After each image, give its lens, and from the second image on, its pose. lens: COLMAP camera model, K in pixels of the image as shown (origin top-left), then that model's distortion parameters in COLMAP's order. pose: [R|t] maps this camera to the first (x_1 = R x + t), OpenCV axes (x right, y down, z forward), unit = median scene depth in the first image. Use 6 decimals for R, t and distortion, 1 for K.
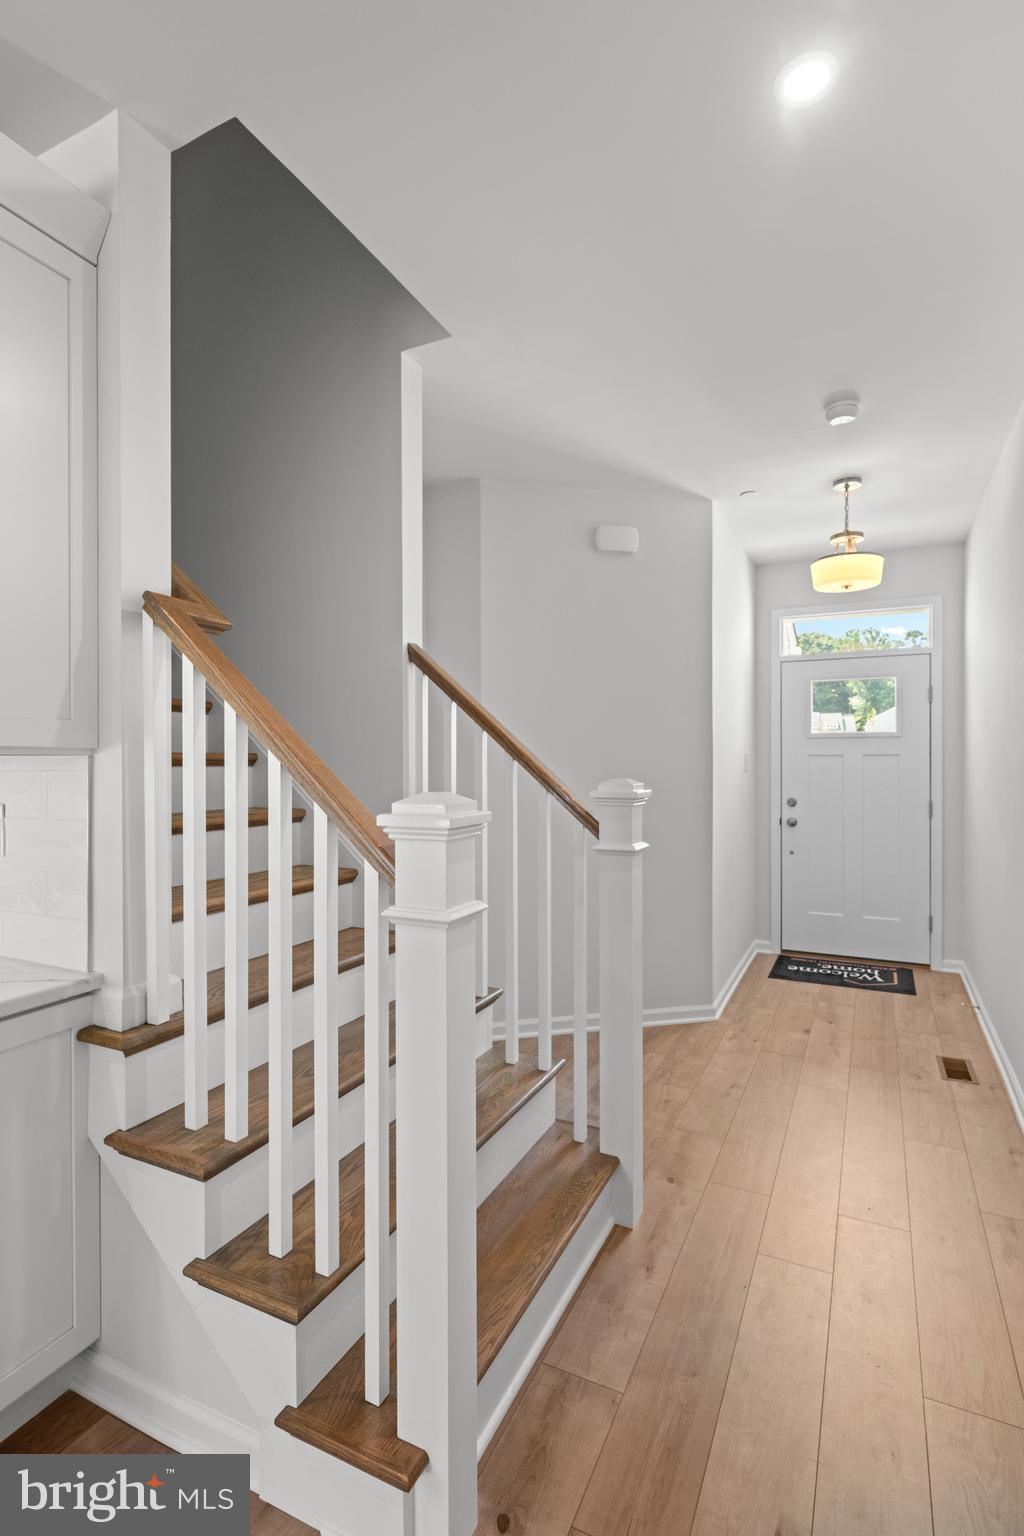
lens RADIAL K [[733.0, 0, 516.8], [0, 733.0, 761.6], [0, 0, 1]] dist [-0.003377, -0.000490]
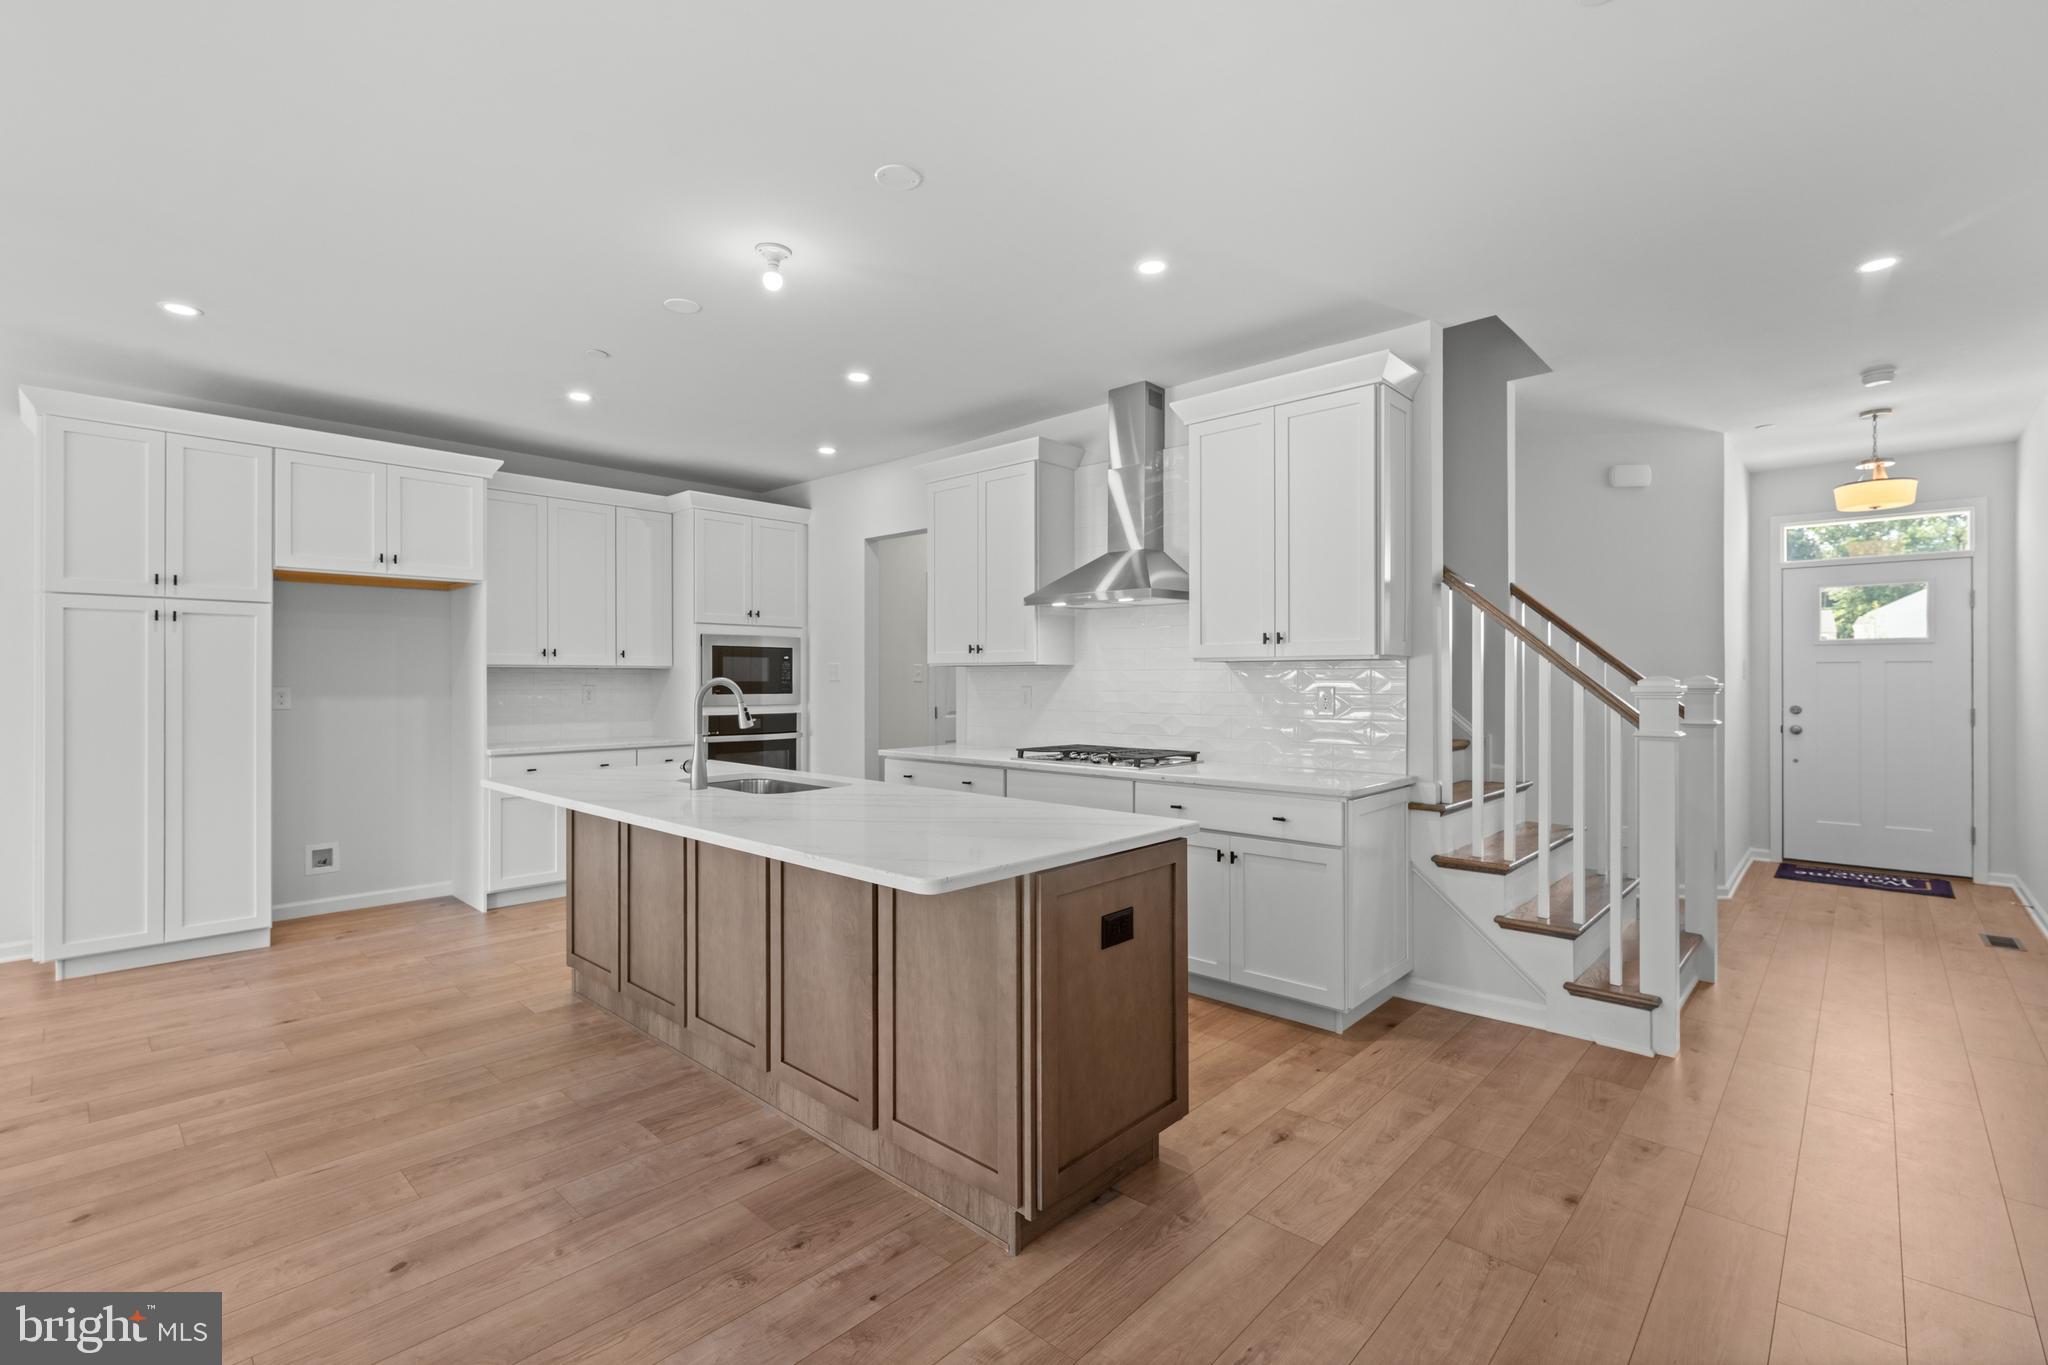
lens RADIAL K [[907.0, 0, 1020.5], [0, 907.0, 675.7], [0, 0, 1]] dist [-0.000529, 0.000521]
pose [[0.956239, -0.000931, -0.292584, -0.511277], [0.000237, 0.999997, -0.002405, 0.022757], [0.292585, 0.002230, 0.956237, -0.915277]]
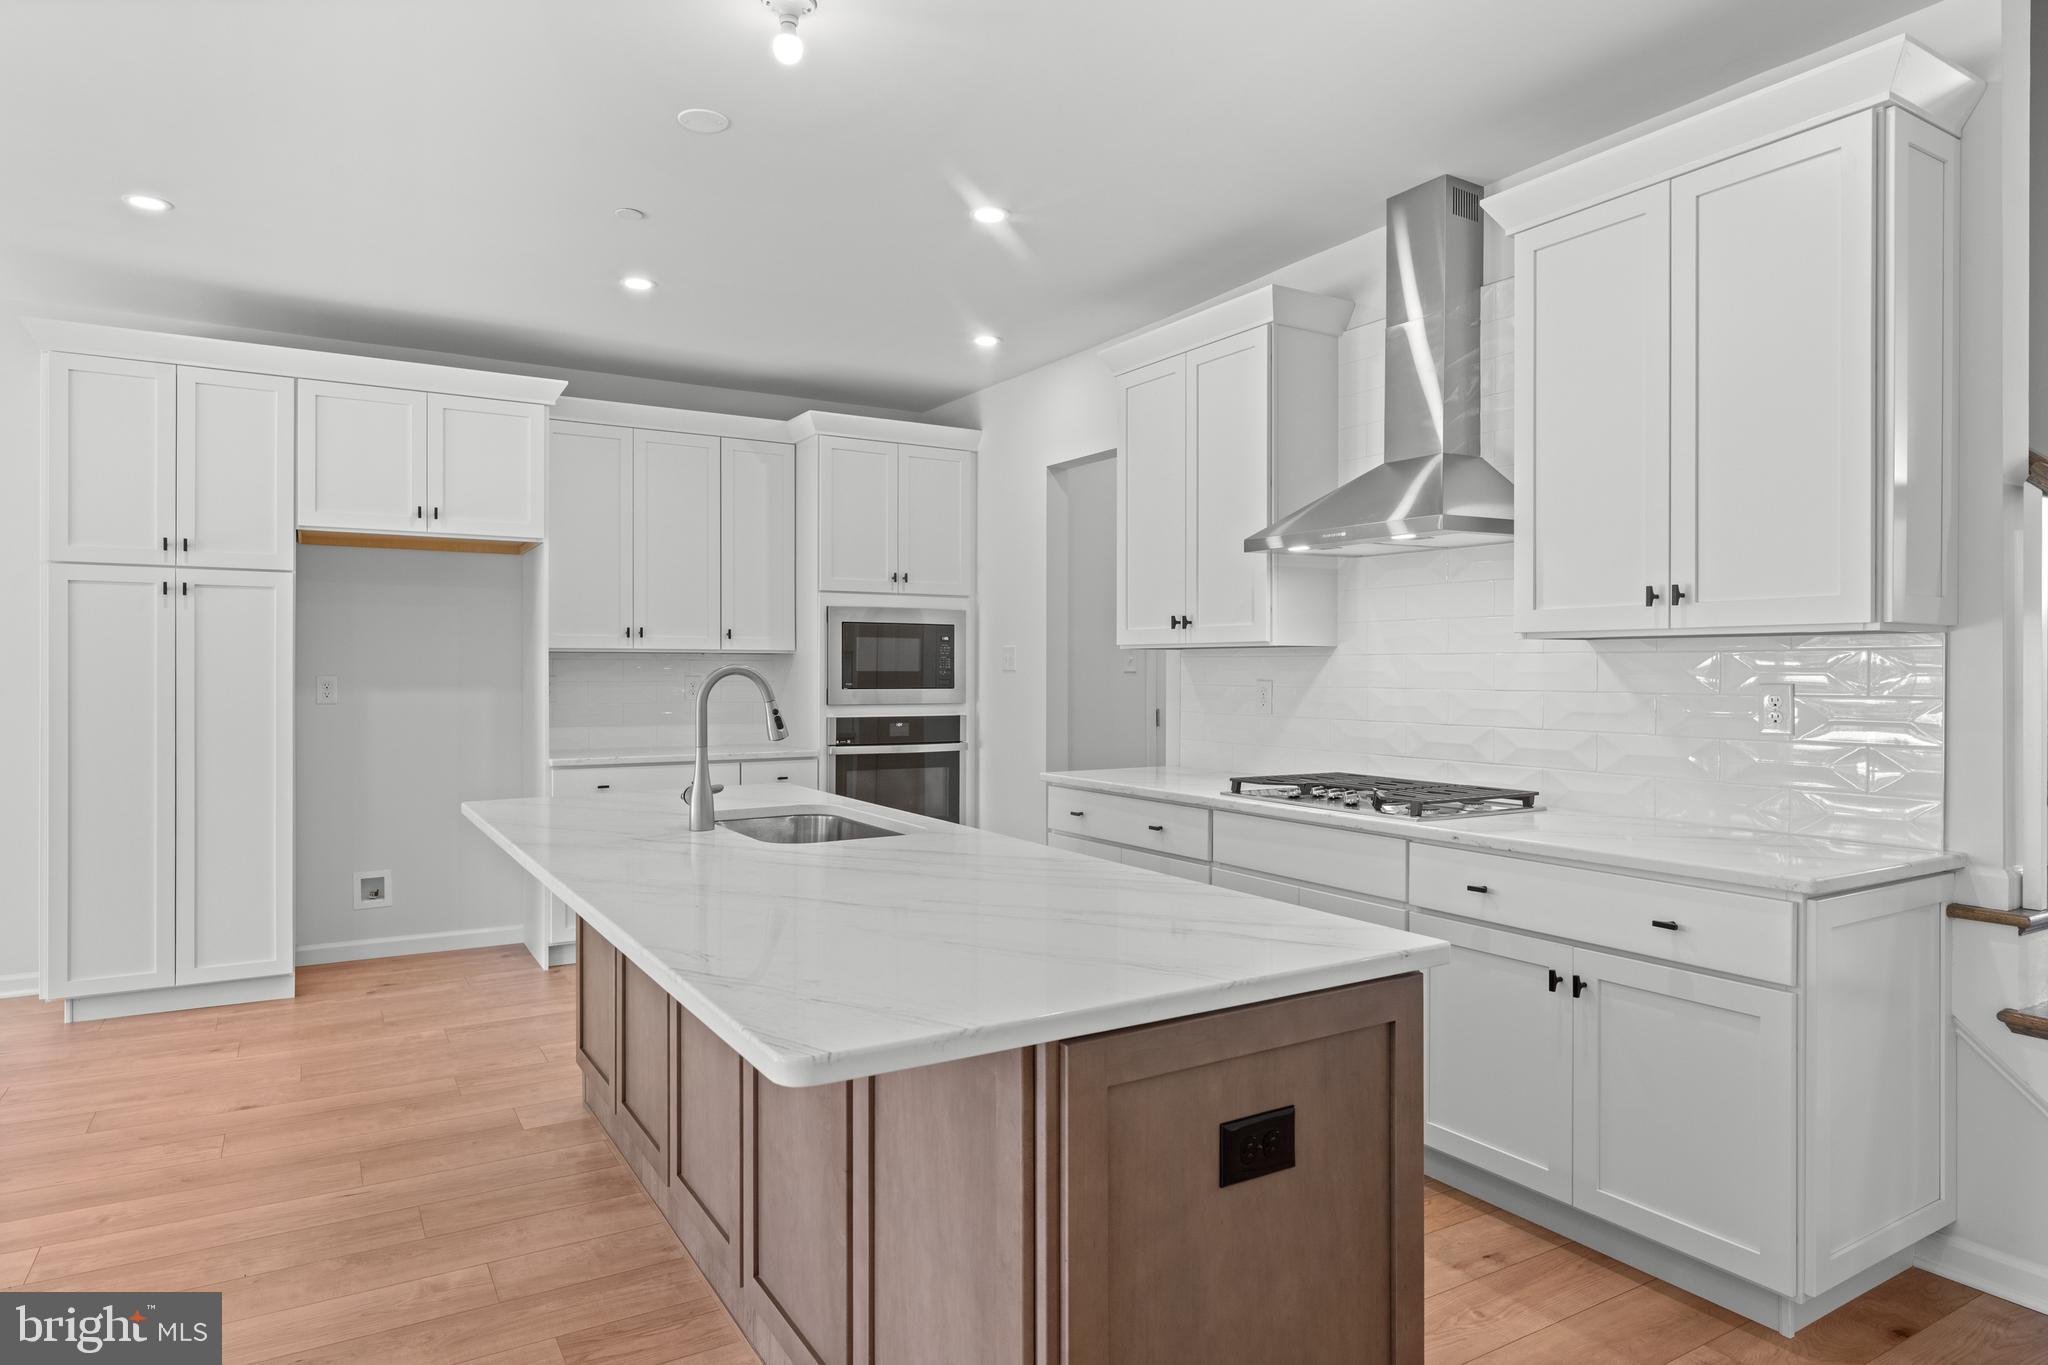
lens RADIAL K [[1194.7, 0, 1020.3], [0, 1194.7, 670.8], [0, 0, 1]] dist [-0.002265, 0.000589]
pose [[0.840210, 0.002955, -0.542253, -0.456374], [-0.002105, 0.999995, 0.002188, 0.025420], [0.542257, -0.000697, 0.840212, -0.625193]]
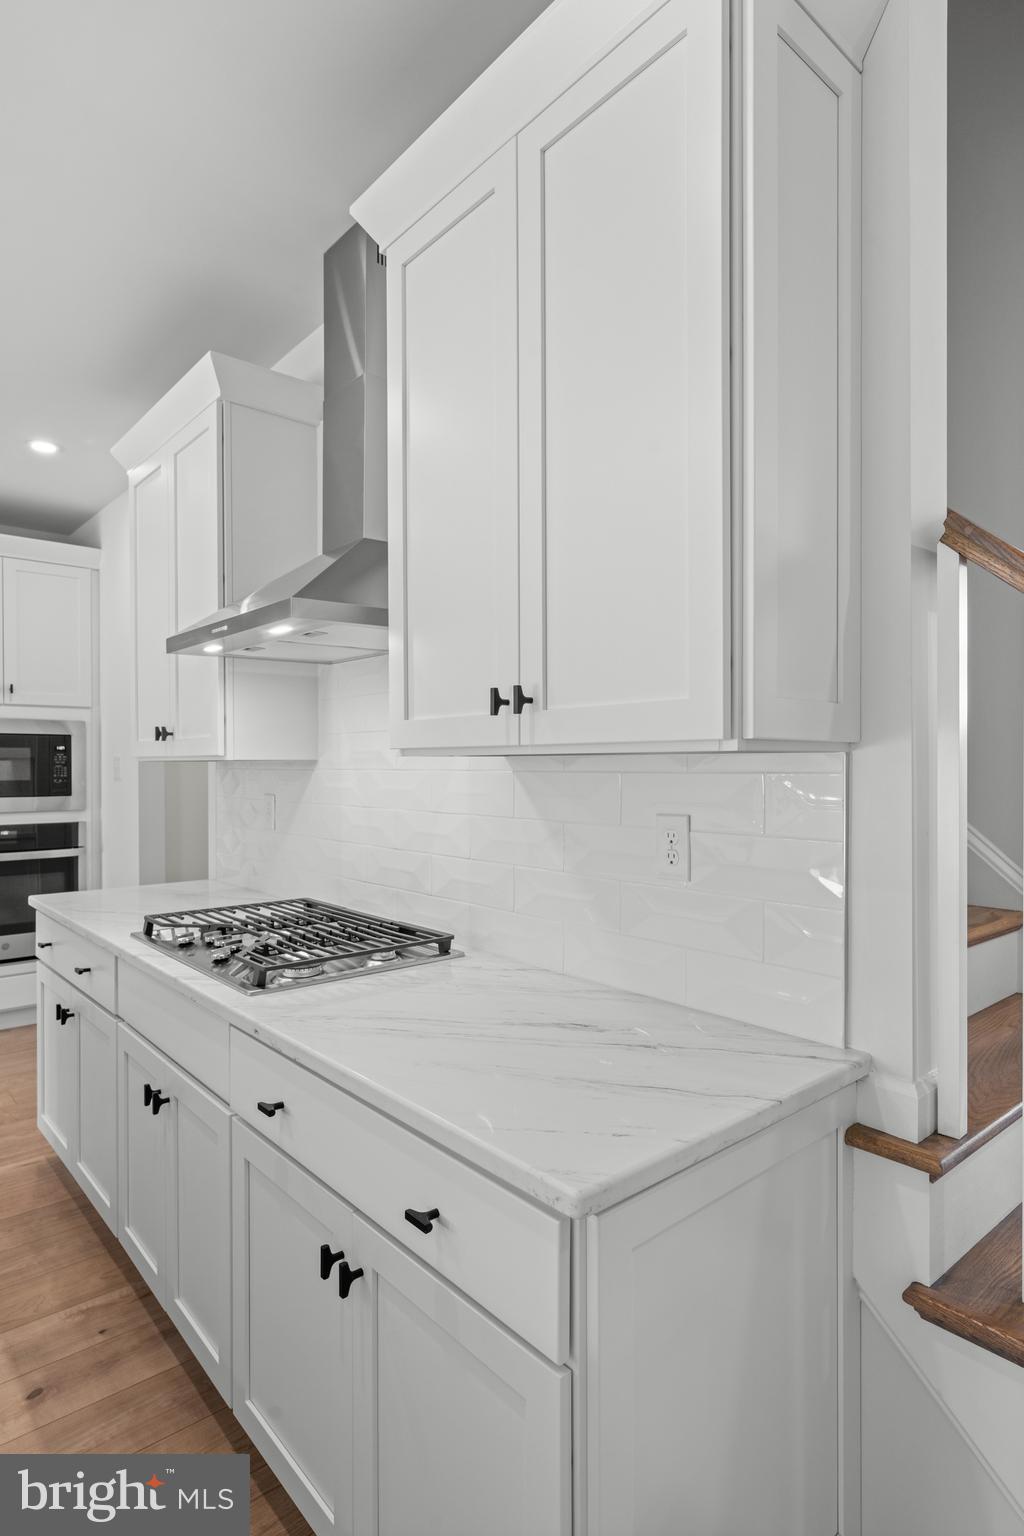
lens RADIAL K [[833.5, 0, 512.0], [0, 833.5, 768.0], [0, 0, 1]] dist [-0.002429, -0.000194]
pose [[0.917238, -0.000192, -0.398340, -0.335108], [0.002782, 0.999979, 0.005924, 0.000942], [0.398330, -0.006542, 0.917219, 0.063877]]
